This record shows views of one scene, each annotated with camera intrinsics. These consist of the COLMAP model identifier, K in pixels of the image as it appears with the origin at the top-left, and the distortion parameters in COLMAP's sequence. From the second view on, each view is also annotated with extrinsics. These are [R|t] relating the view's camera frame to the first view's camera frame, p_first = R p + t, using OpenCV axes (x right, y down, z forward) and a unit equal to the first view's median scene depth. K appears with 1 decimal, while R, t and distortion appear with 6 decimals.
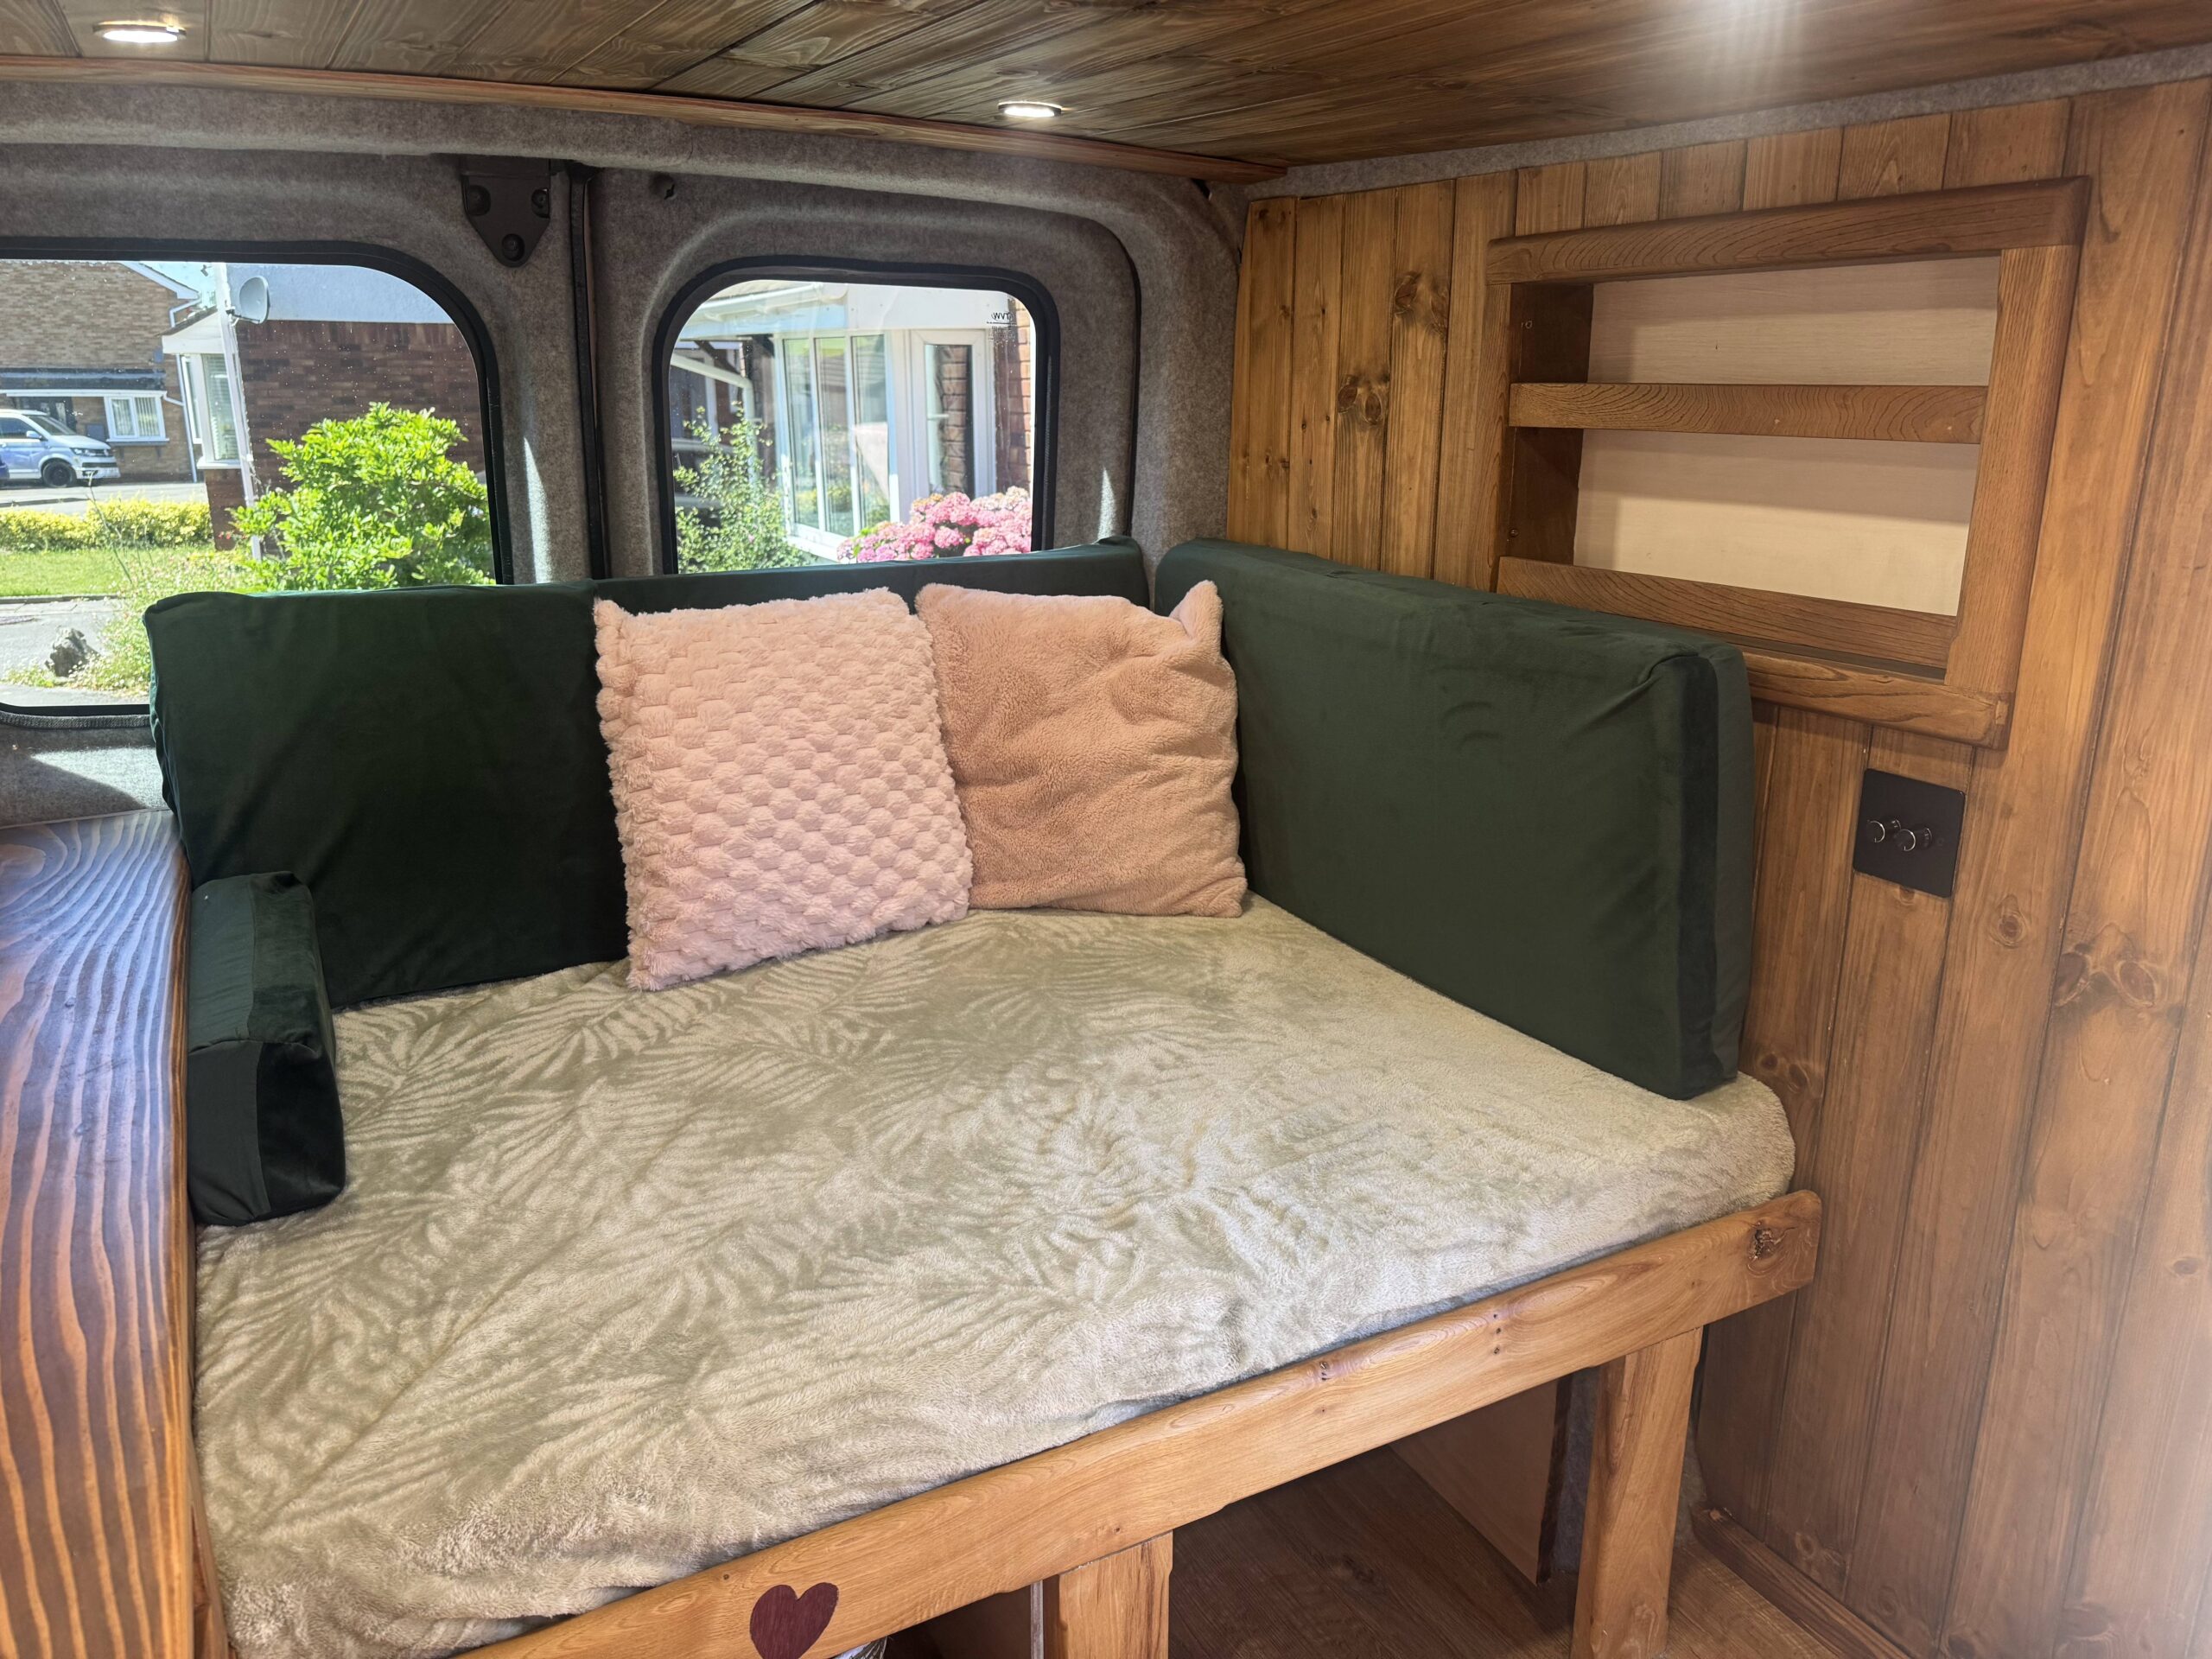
lens RADIAL K [[1541.1, 0, 1095.5], [0, 1541.1, 830.1], [0, 0, 1]] dist [0.134108, -0.235698]
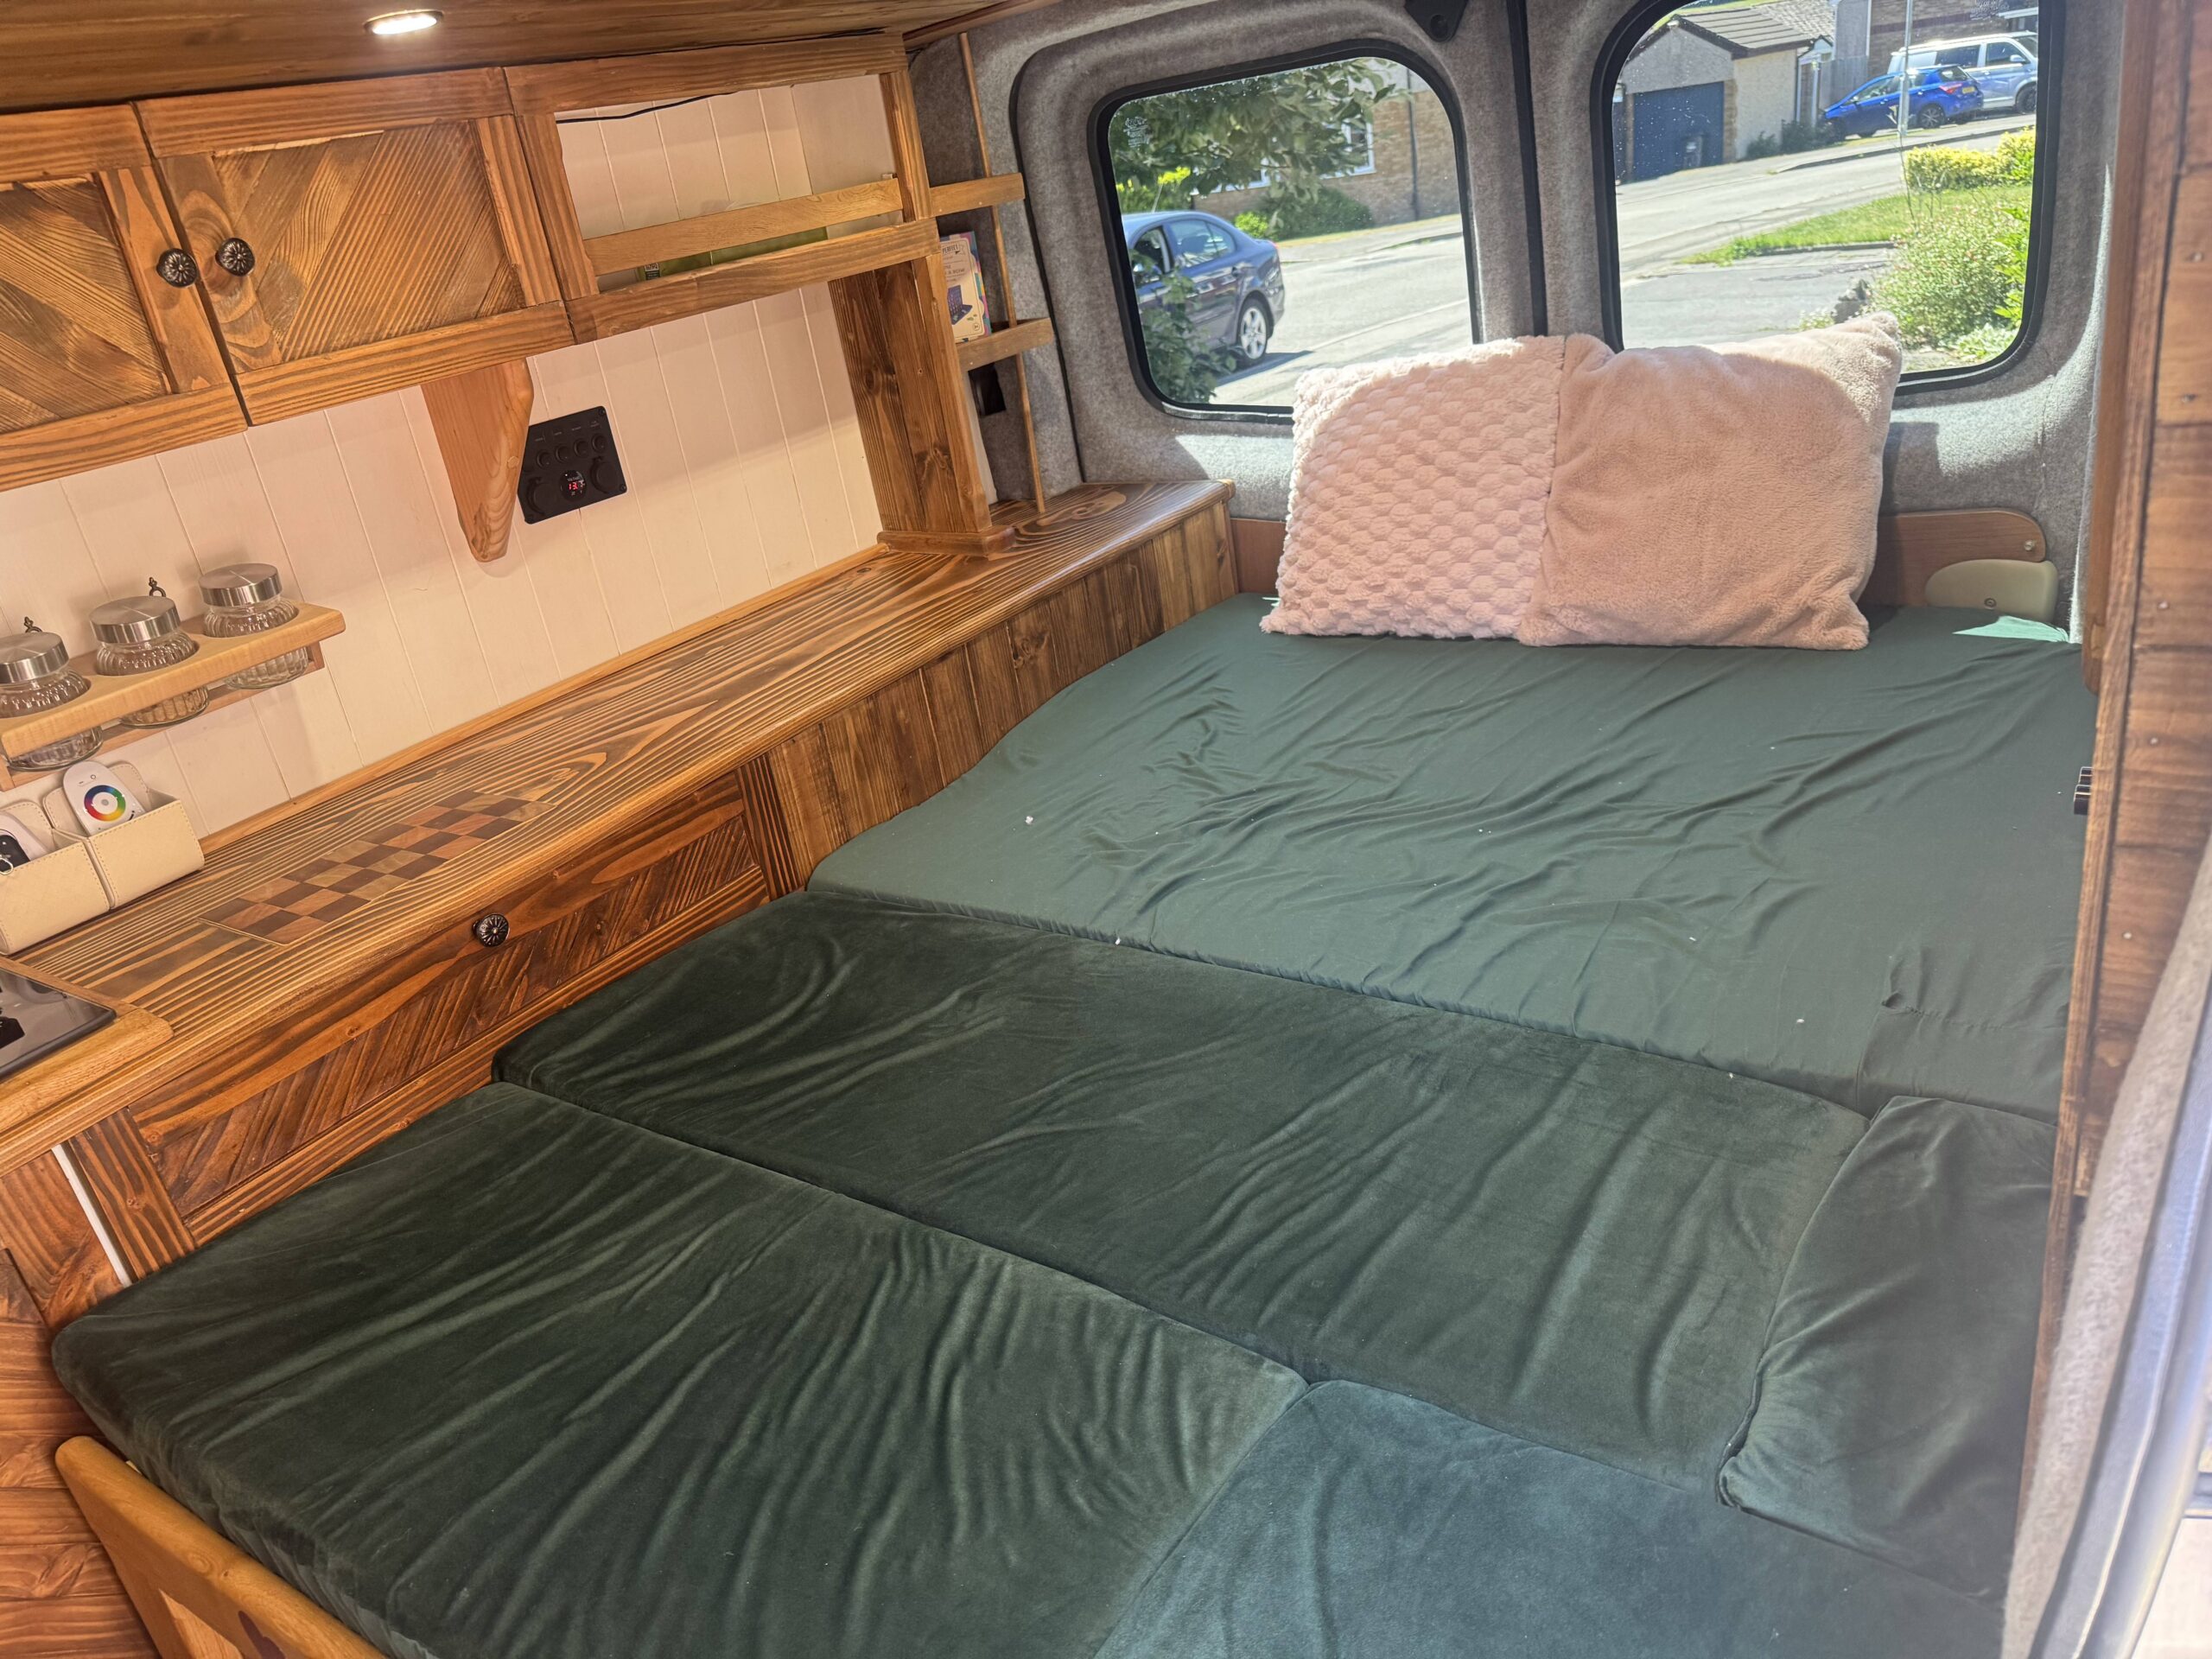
lens RADIAL K [[1557.0, 0, 1103.4], [0, 1557.0, 817.2], [0, 0, 1]] dist [0.050050, -0.069323]
pose [[0.452506, 0.295207, -0.841482, 0.673494], [-0.110416, 0.954904, 0.275622, -0.097789], [0.884899, -0.031807, 0.464695, 0.198836]]
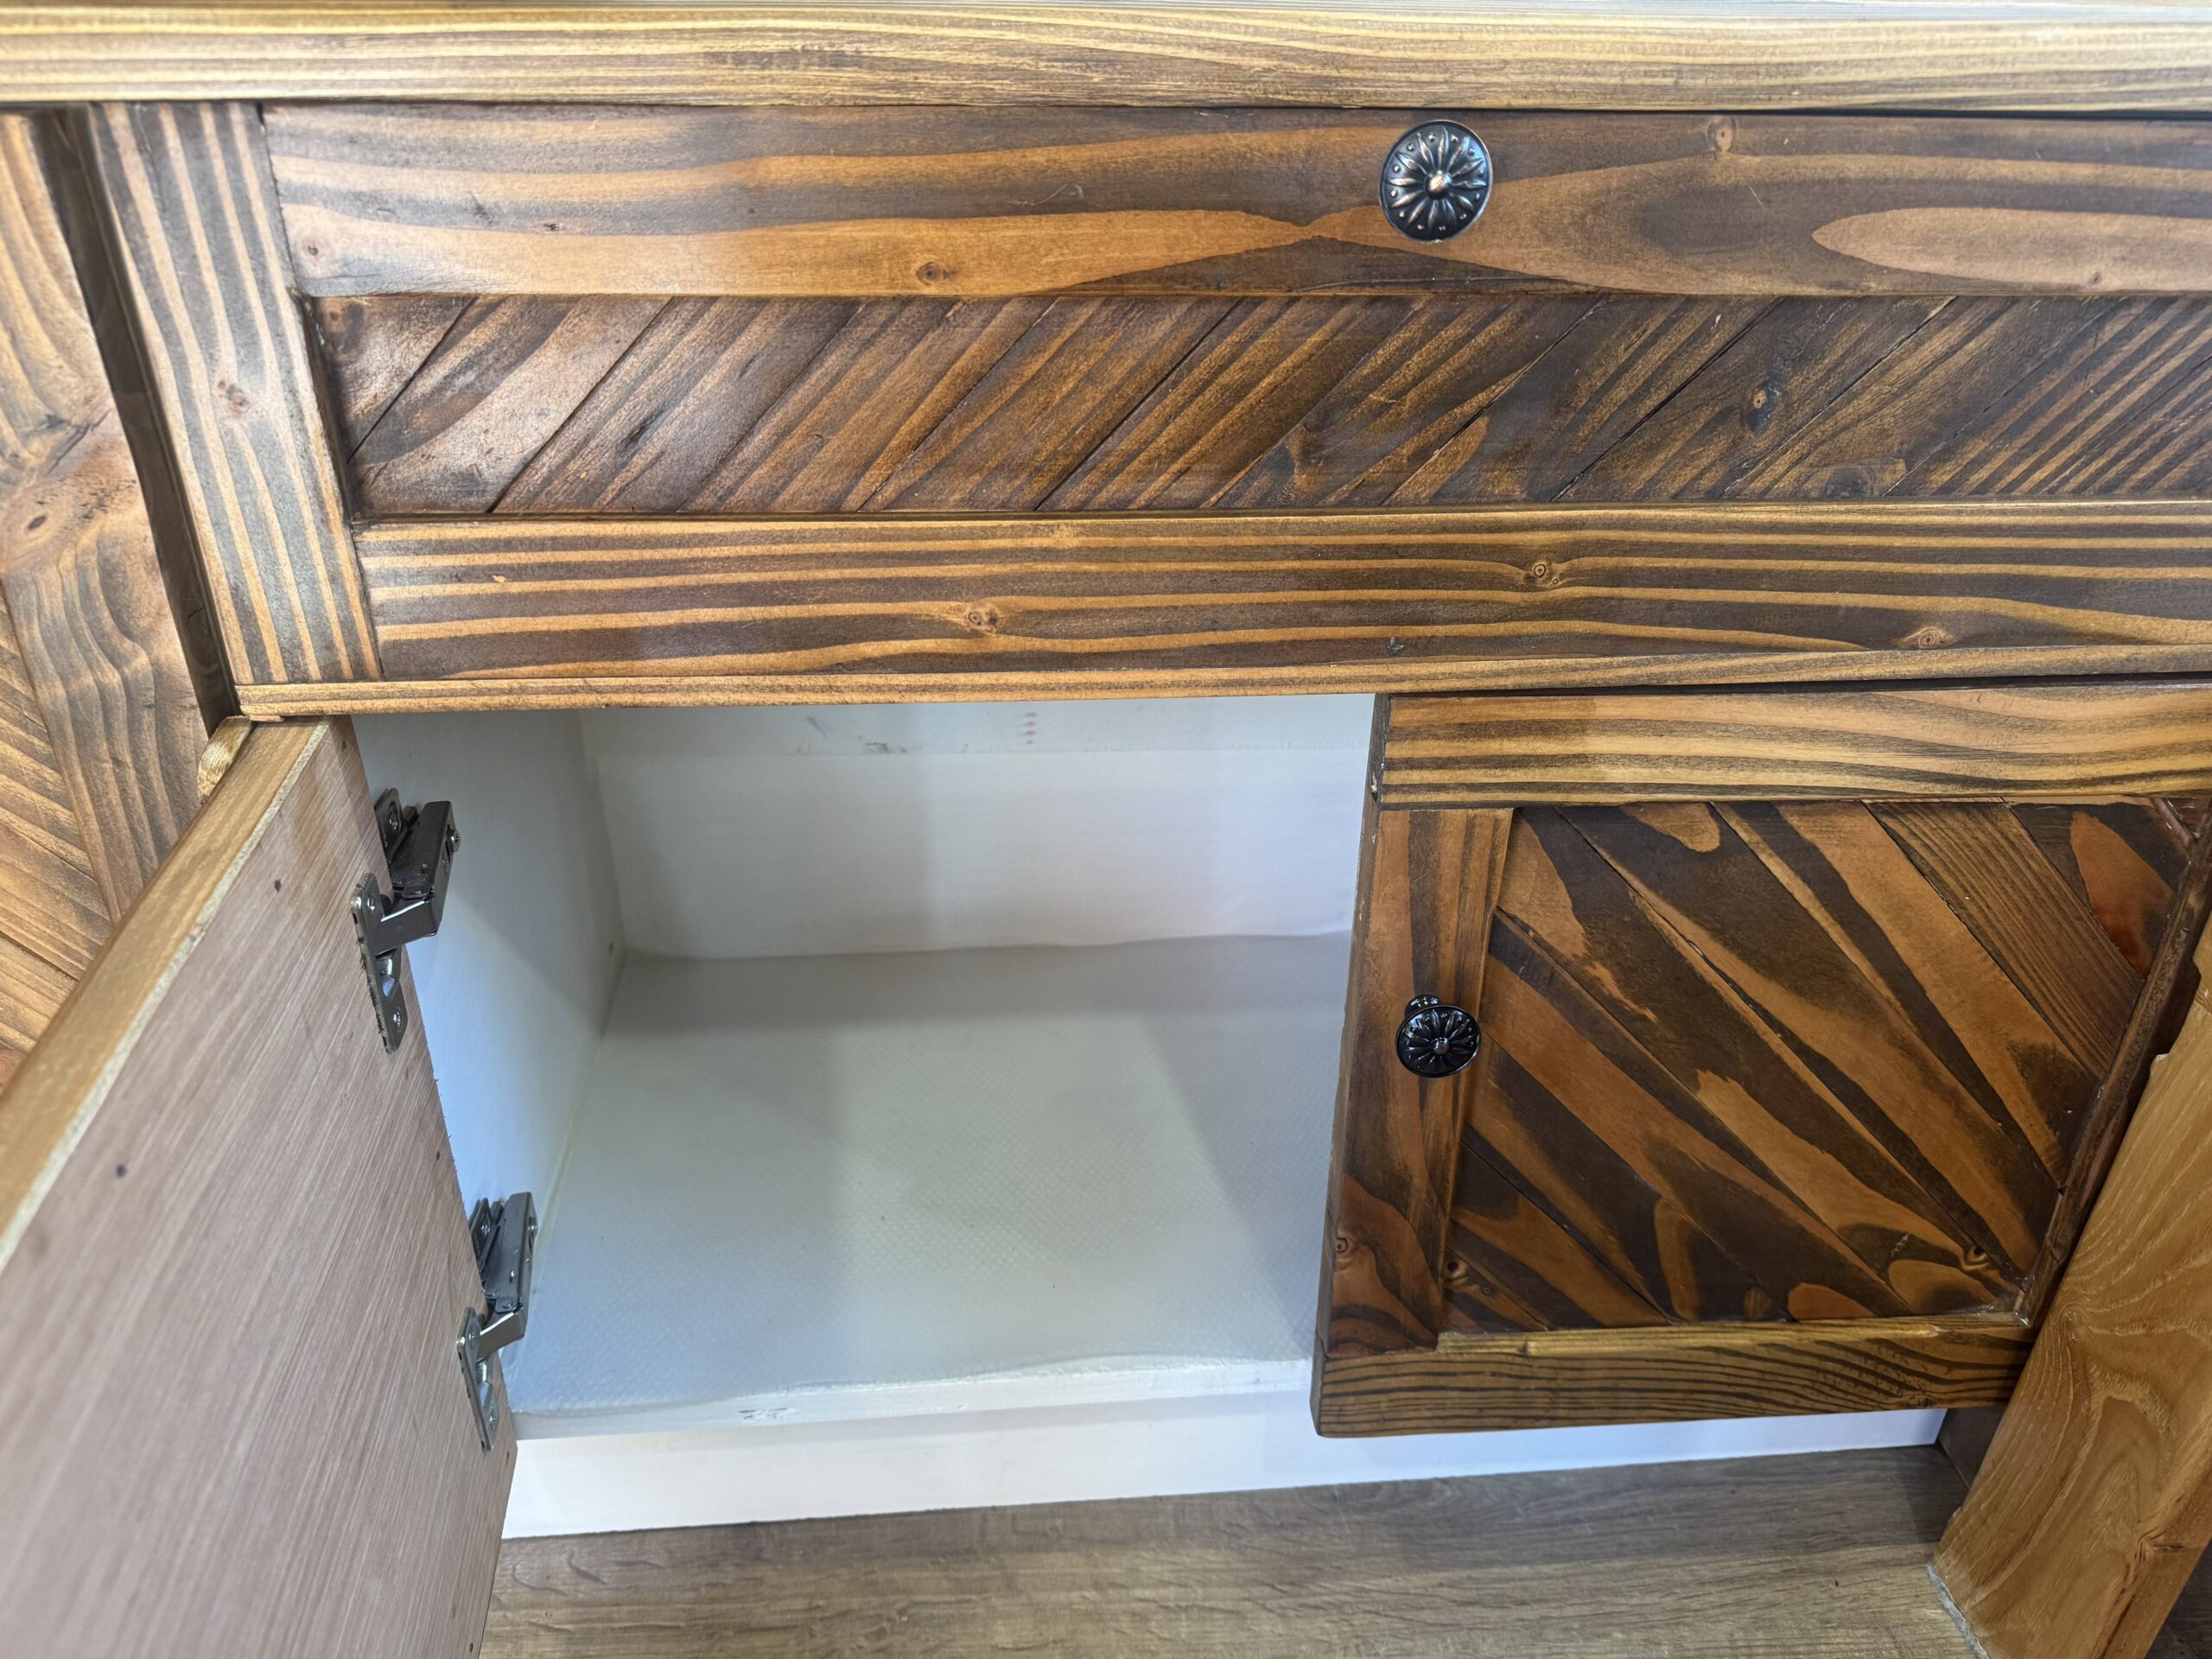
lens RADIAL K [[1557.2, 0, 1101.7], [0, 1557.2, 837.4], [0, 0, 1]] dist [0.049697, -0.064790]
pose [[-0.408437, 0.418131, -0.811385, 0.120510], [-0.281892, 0.787678, 0.547814, 0.182723], [0.868168, 0.452470, -0.203849, 0.348960]]
